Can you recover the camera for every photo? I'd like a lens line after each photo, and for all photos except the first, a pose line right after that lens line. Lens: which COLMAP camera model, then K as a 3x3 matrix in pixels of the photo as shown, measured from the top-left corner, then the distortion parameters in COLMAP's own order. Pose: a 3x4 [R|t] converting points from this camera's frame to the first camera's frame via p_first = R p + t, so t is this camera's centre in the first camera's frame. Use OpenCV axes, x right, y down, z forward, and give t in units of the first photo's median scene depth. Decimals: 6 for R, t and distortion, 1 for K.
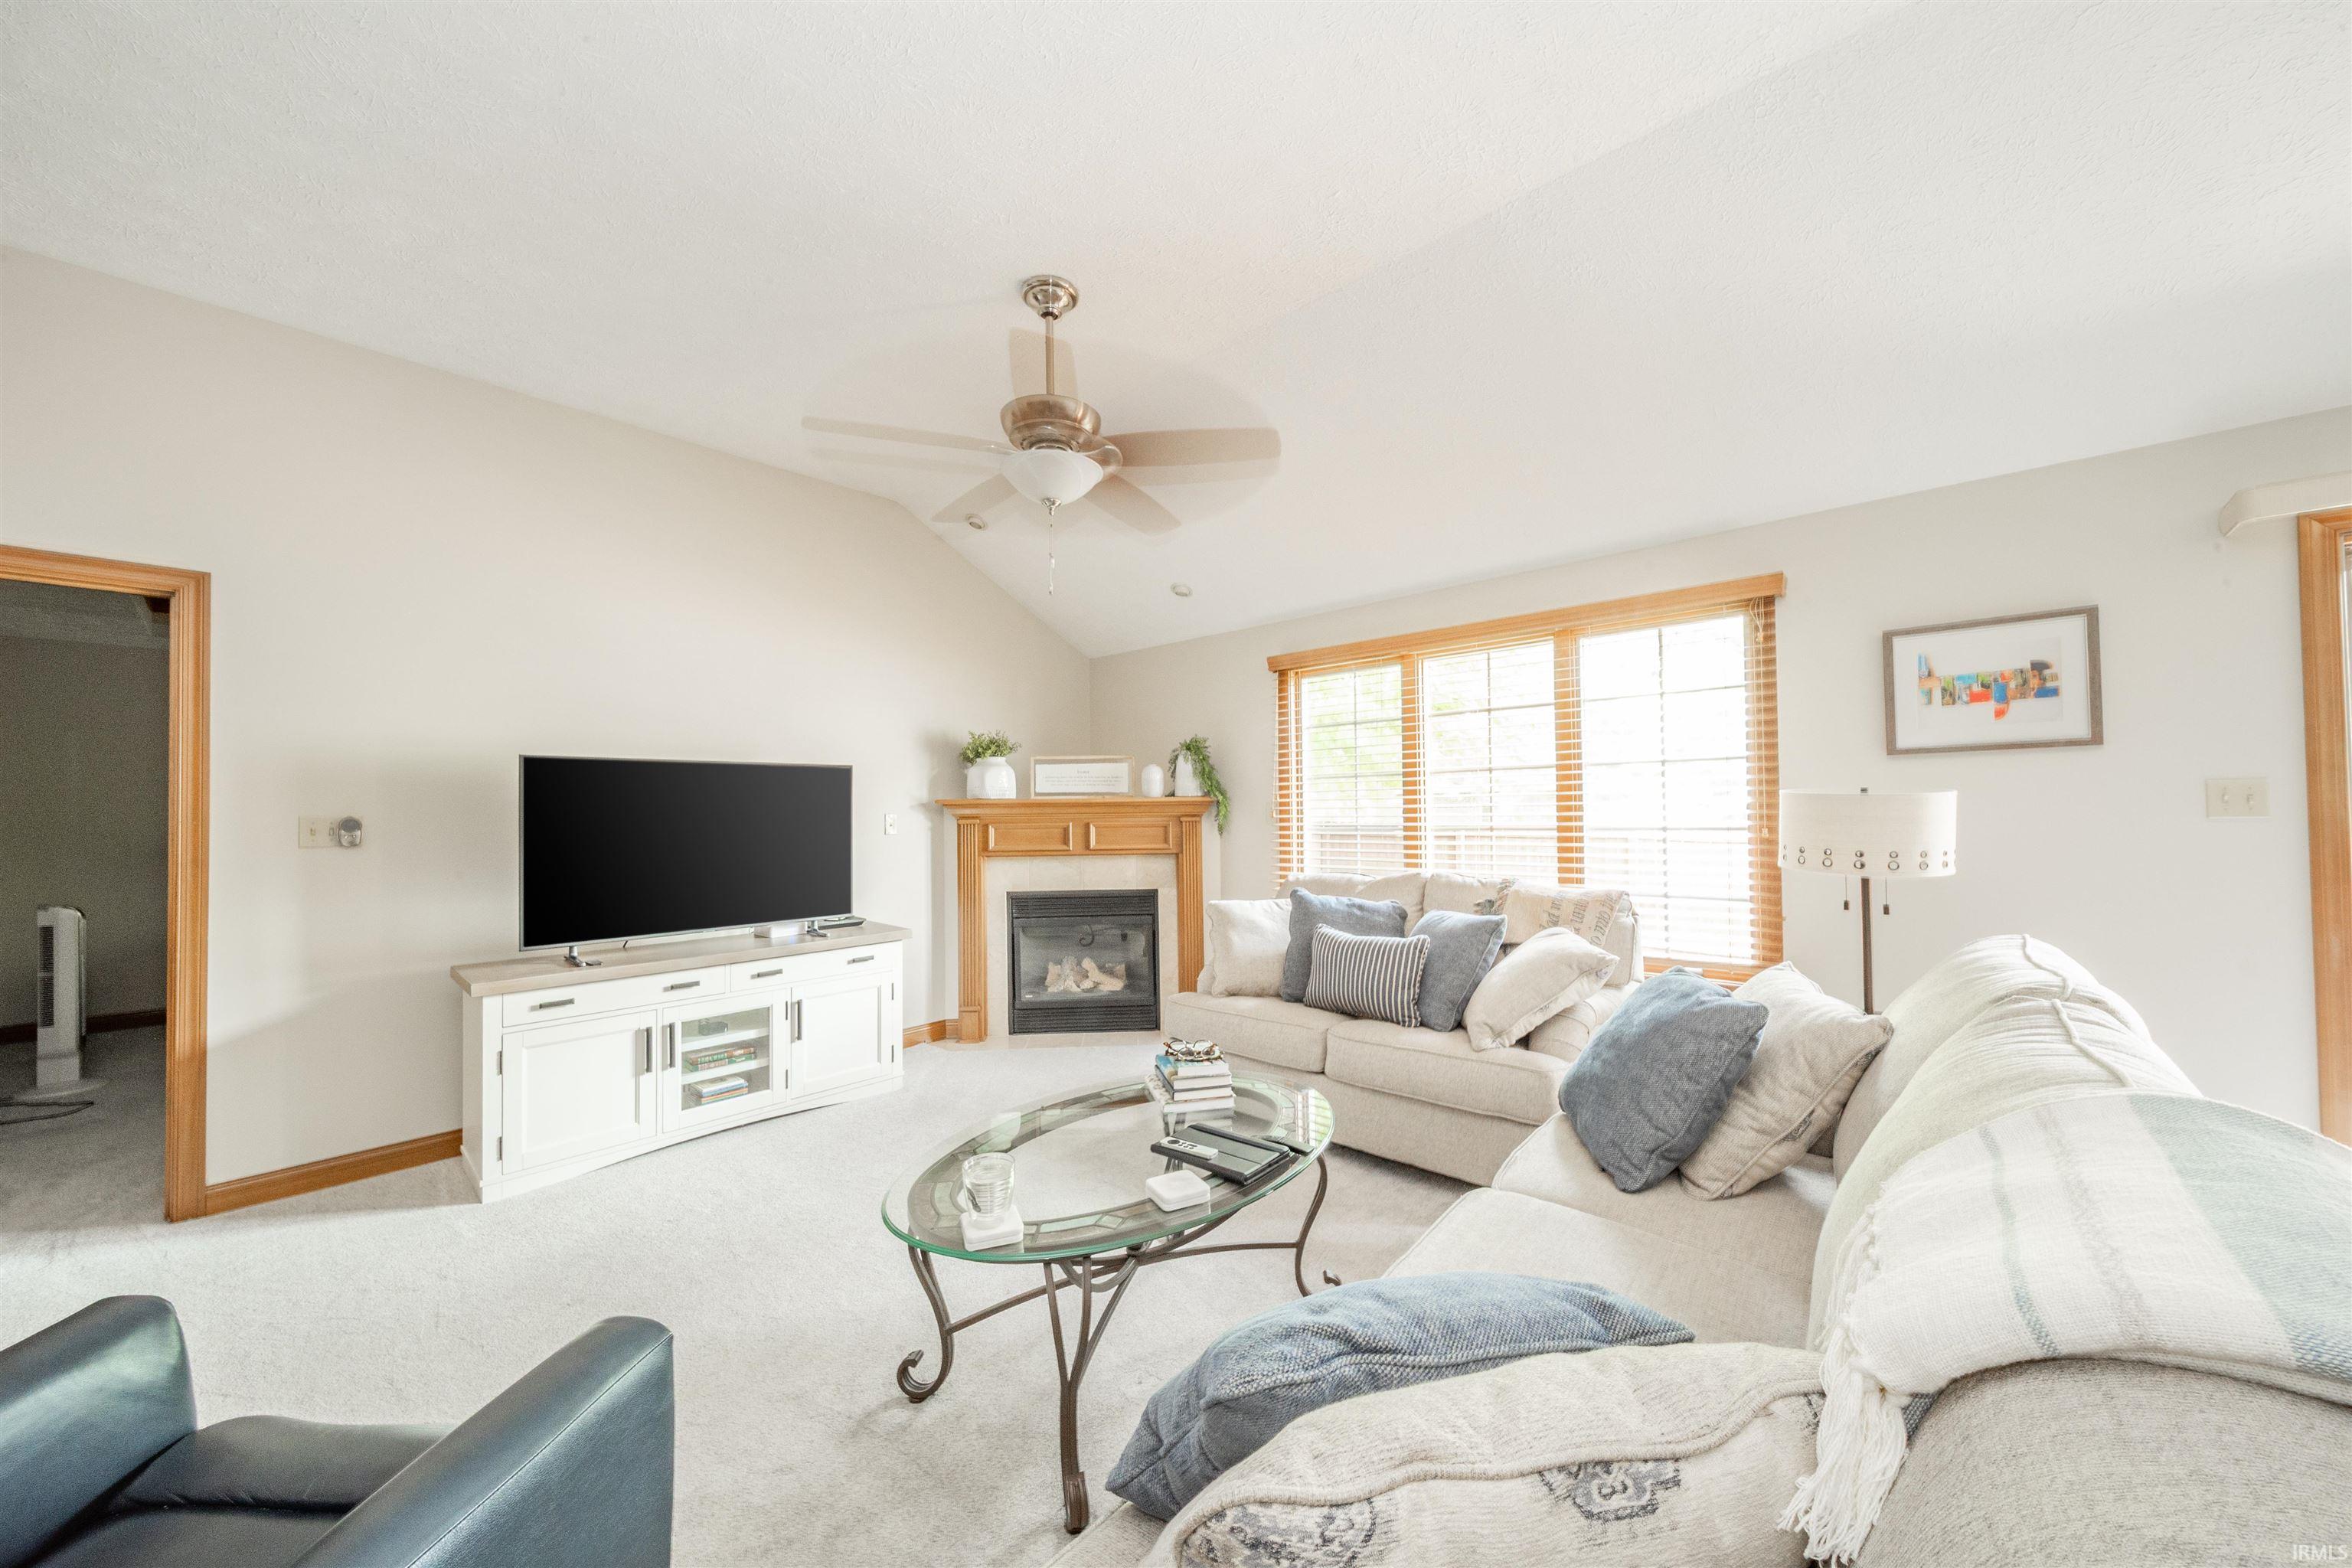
lens RADIAL K [[824.0, 0, 1174.1], [0, 824.0, 802.6], [0, 0, 1]] dist [0.000360, -0.000137]
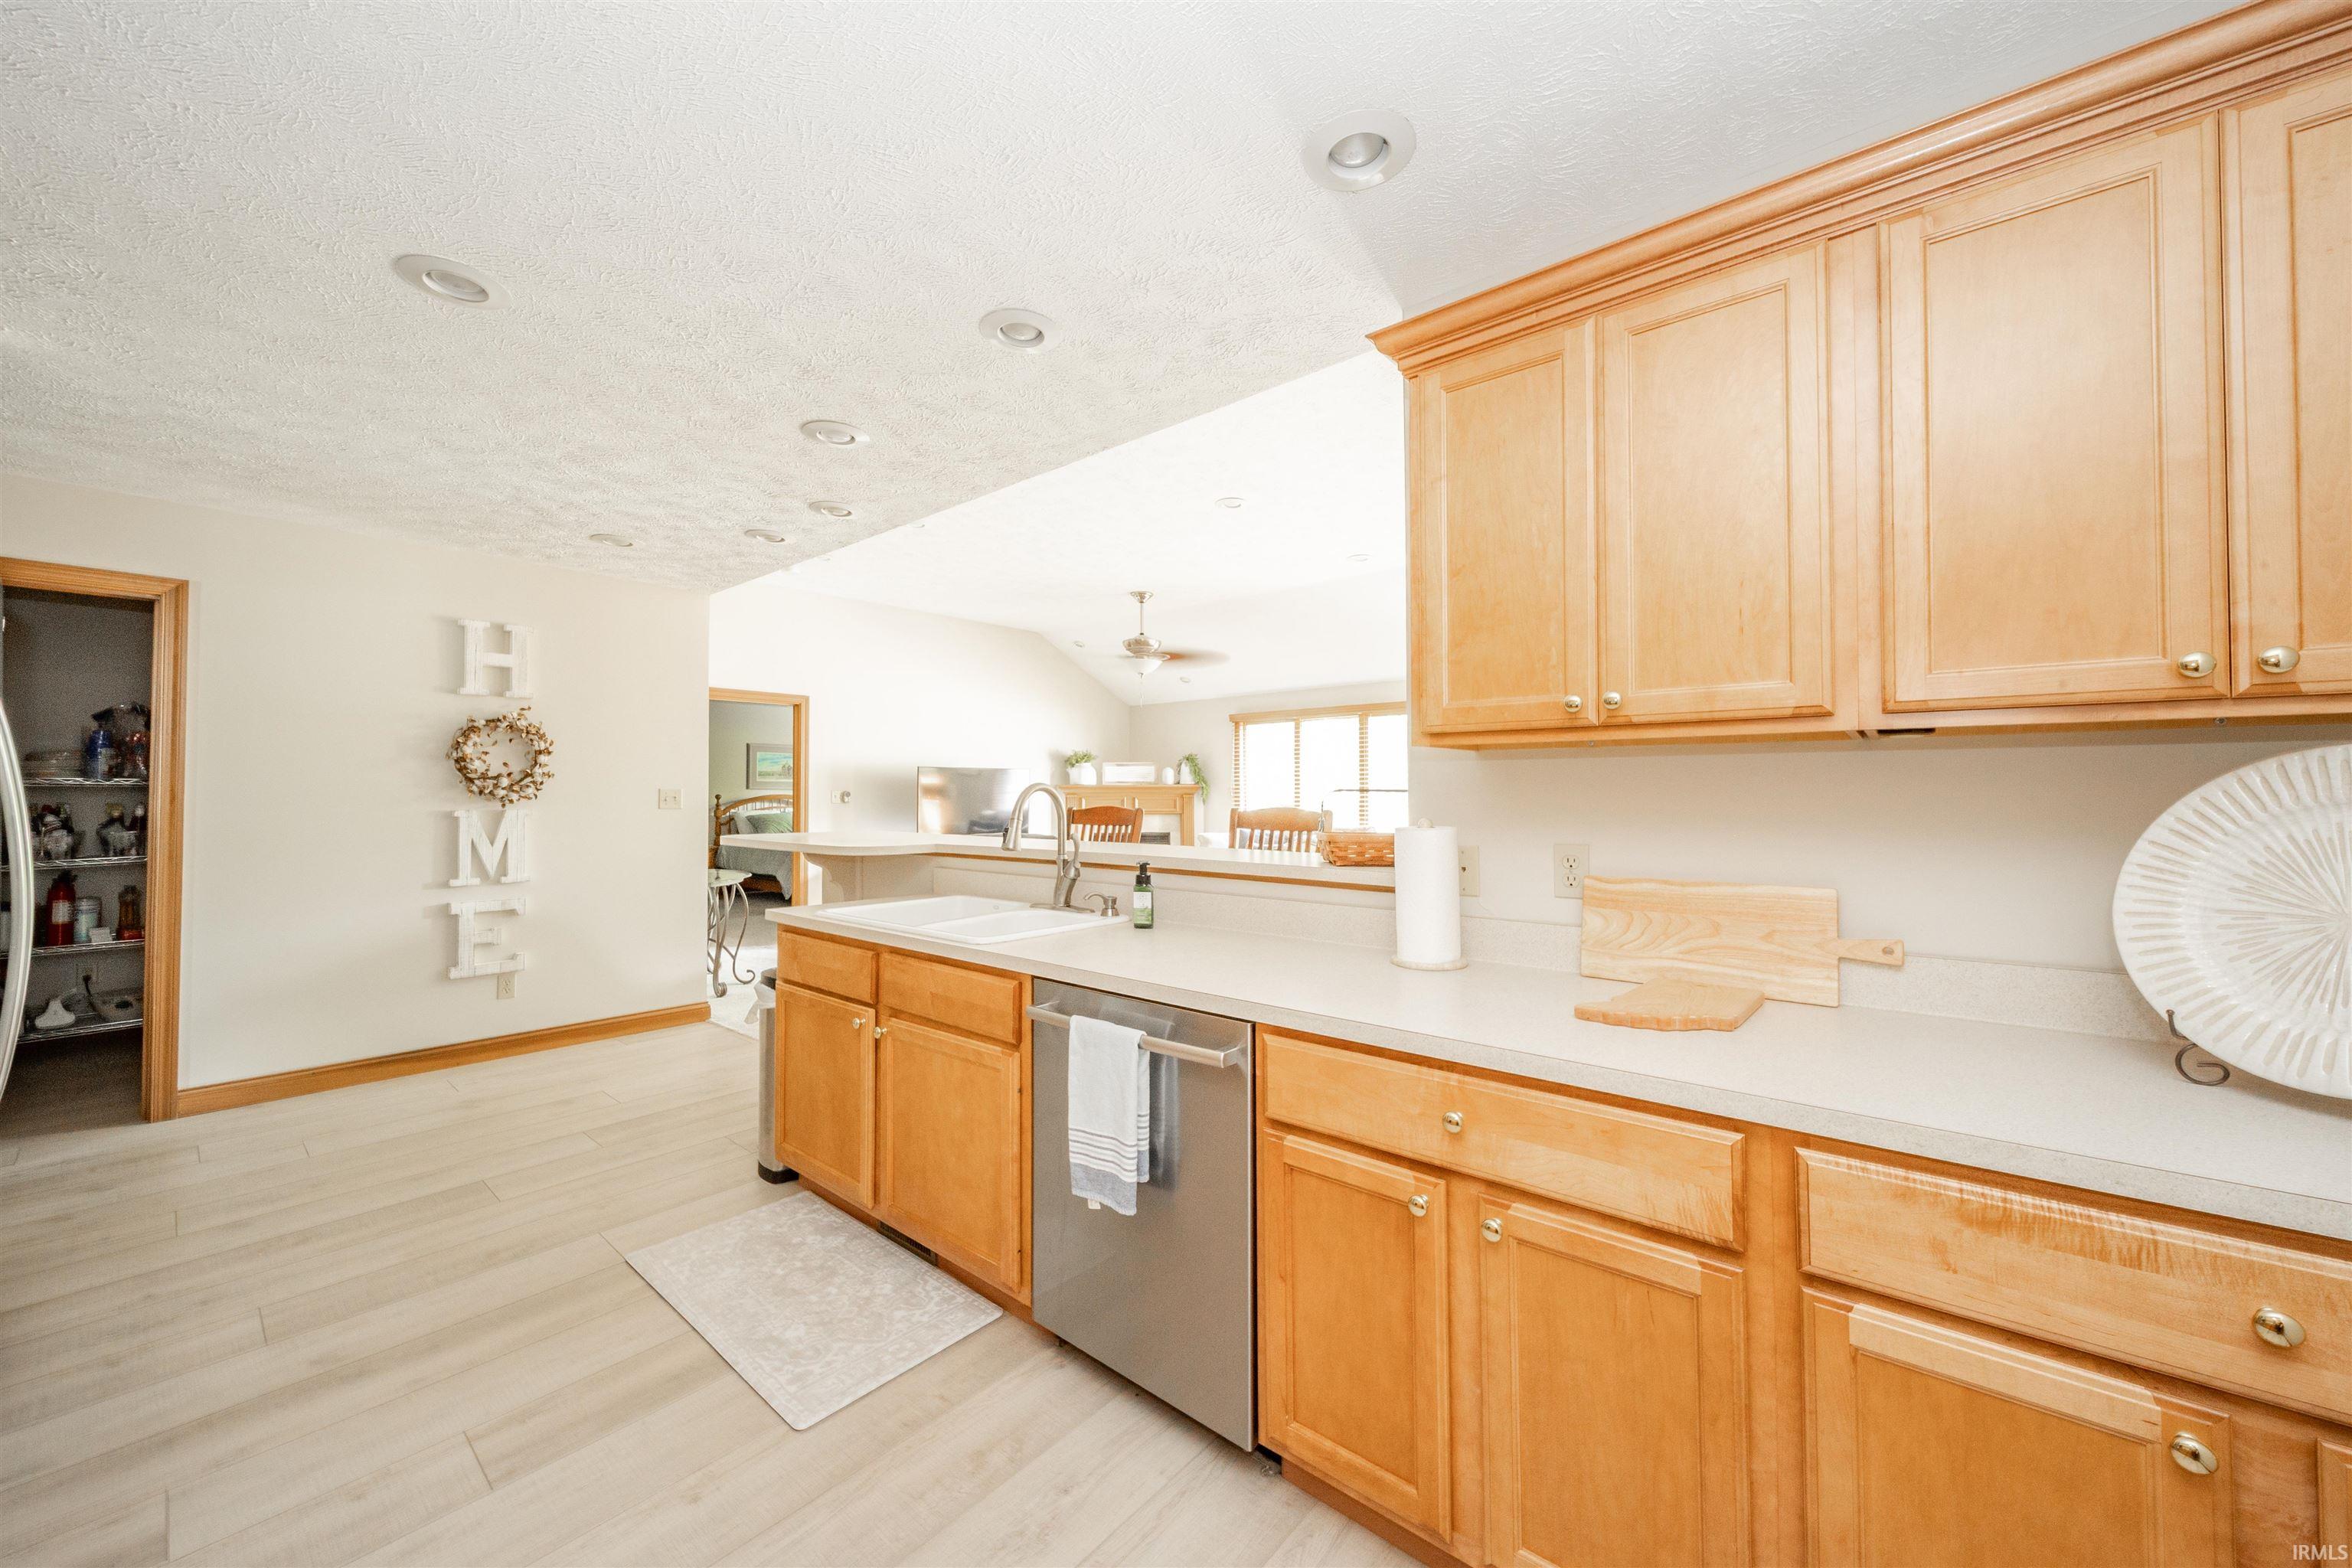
lens RADIAL K [[882.6, 0, 1176.0], [0, 882.6, 784.0], [0, 0, 1]] dist [-0.000111, -0.000050]
pose [[0.999590, 0.010868, 0.026503, -0.083522], [-0.010922, 0.999939, 0.001888, -0.016196], [-0.026480, -0.002177, 0.999647, -1.395466]]
